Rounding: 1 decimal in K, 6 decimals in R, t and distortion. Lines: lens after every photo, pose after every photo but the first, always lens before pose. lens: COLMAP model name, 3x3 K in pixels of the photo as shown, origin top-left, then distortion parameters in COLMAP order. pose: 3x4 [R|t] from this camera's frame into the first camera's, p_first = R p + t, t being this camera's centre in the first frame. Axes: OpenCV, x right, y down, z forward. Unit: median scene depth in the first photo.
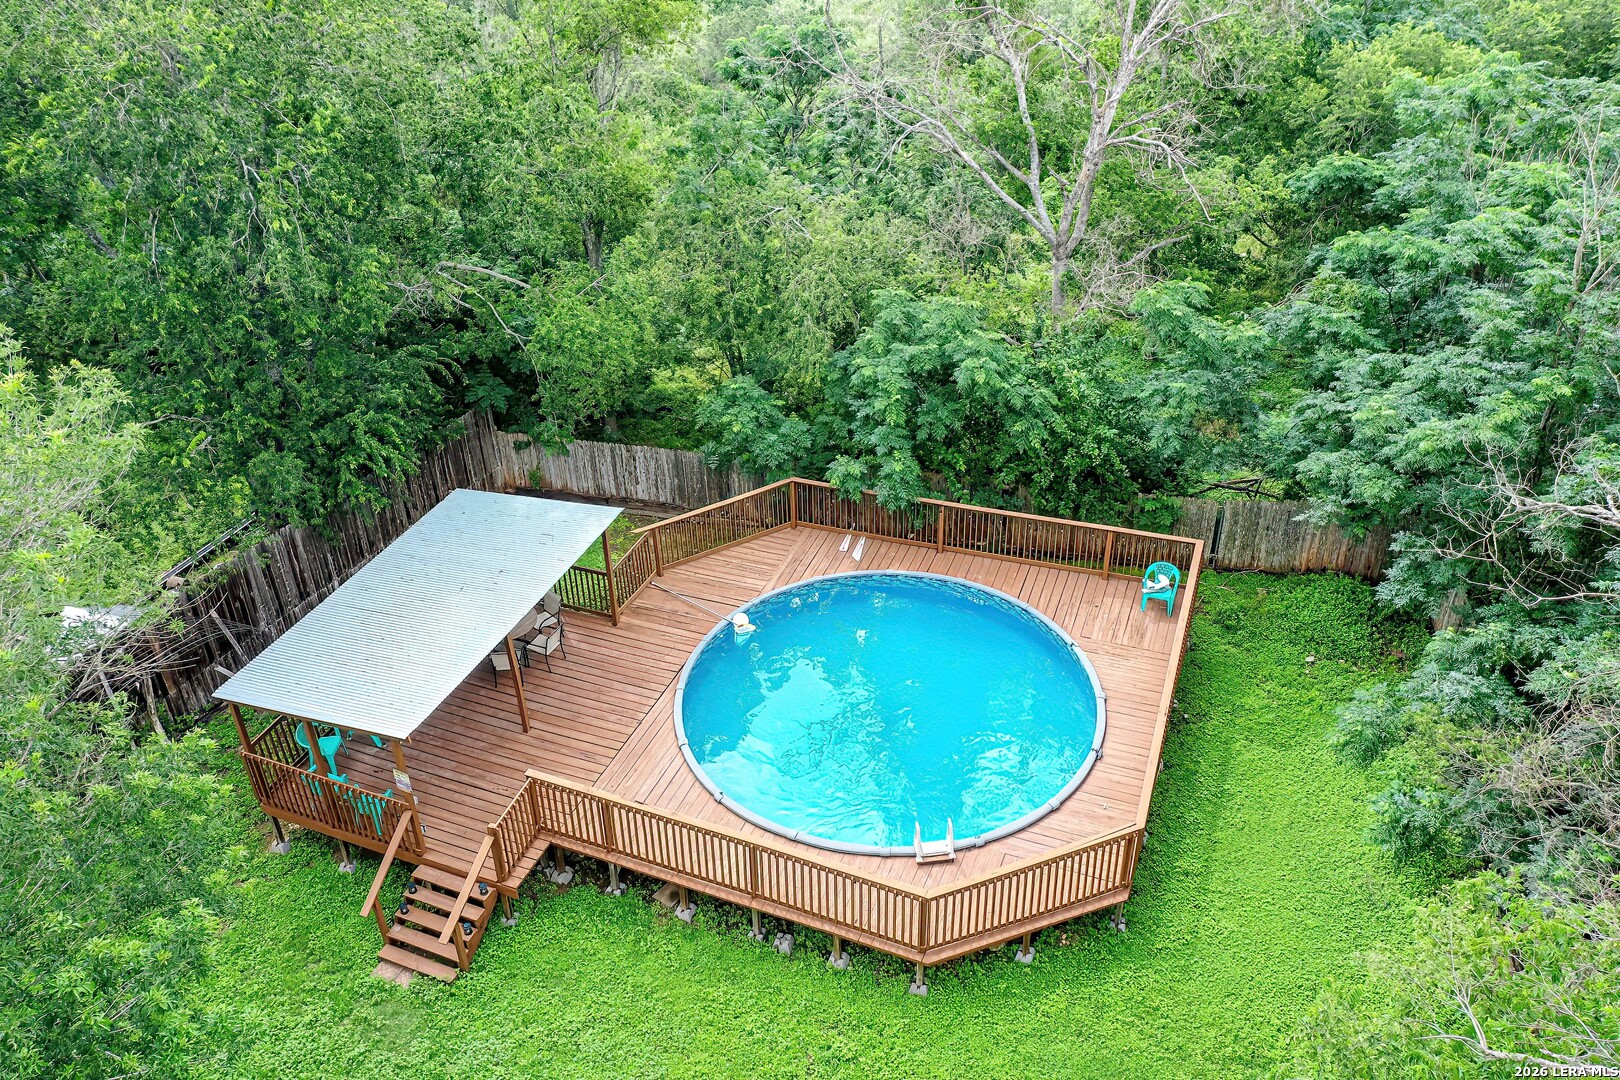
lens RADIAL K [[1285.8, 0, 806.3], [0, 1285.8, 540.1], [0, 0, 1]] dist [0.000349, 0.005311]
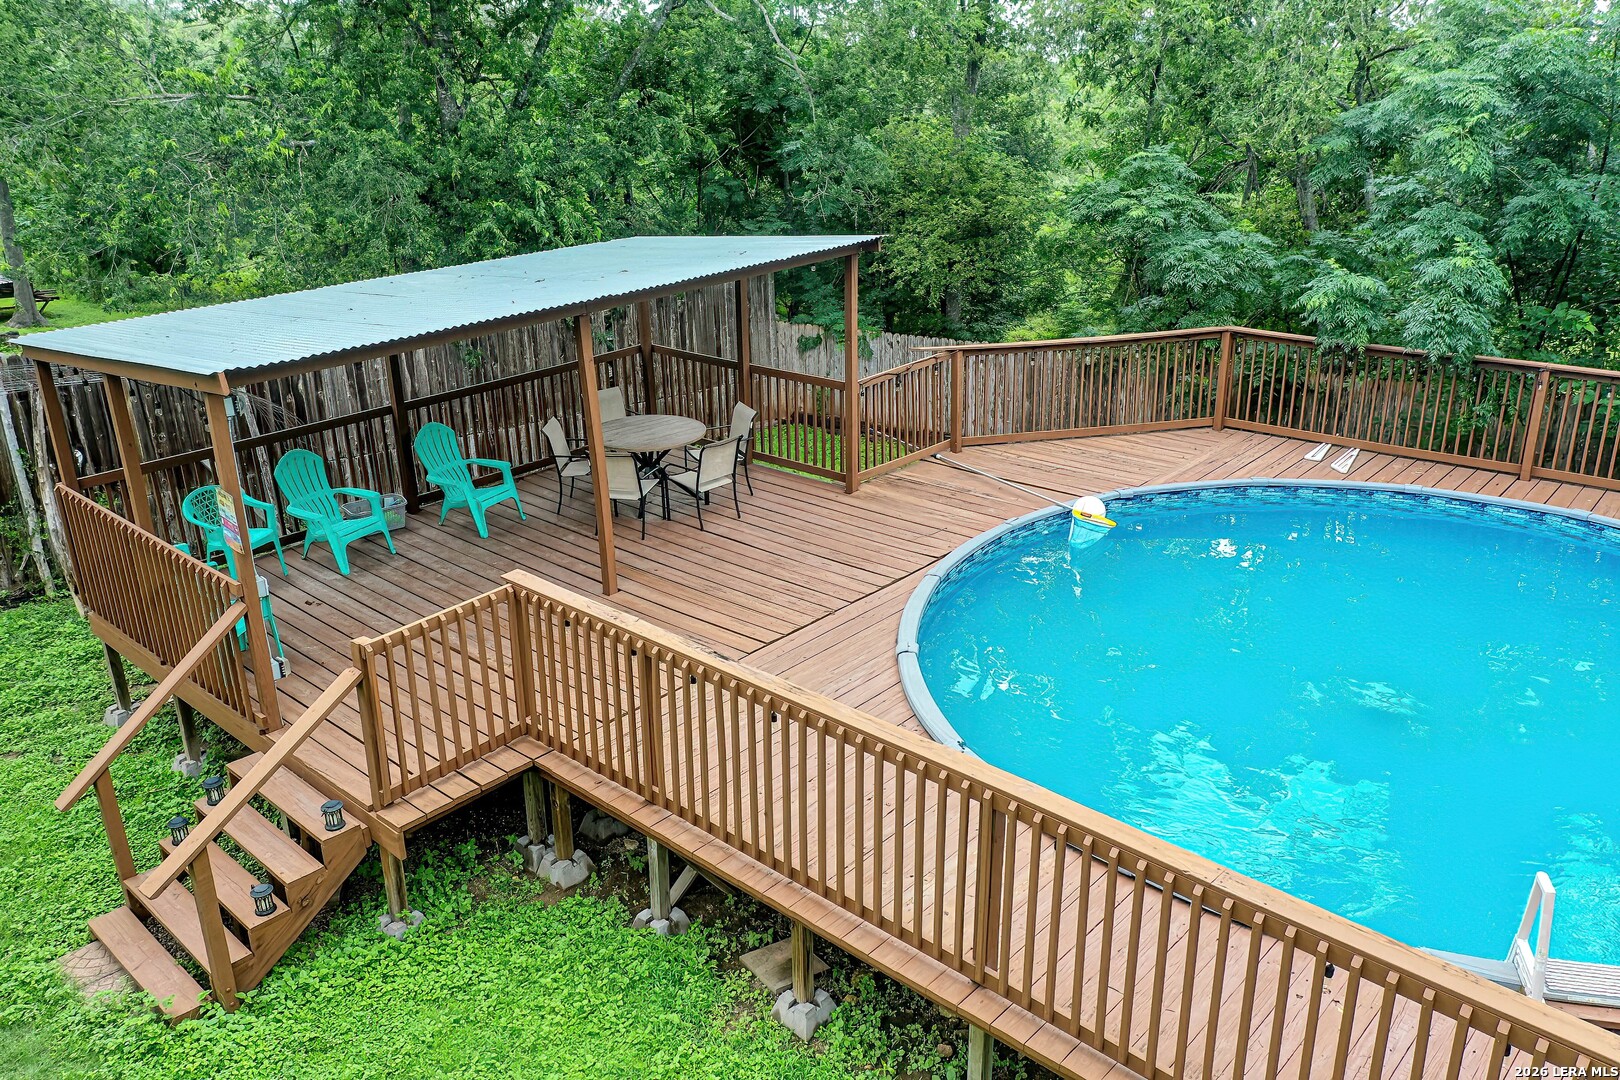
lens RADIAL K [[1285.8, 0, 814.8], [0, 1285.8, 542.0], [0, 0, 1]] dist [0.000349, 0.005311]
pose [[0.941264, 0.132281, -0.310683, 0.005885], [-0.191804, 0.966683, -0.169513, 0.188652], [0.277909, 0.219147, 0.935276, 0.533041]]
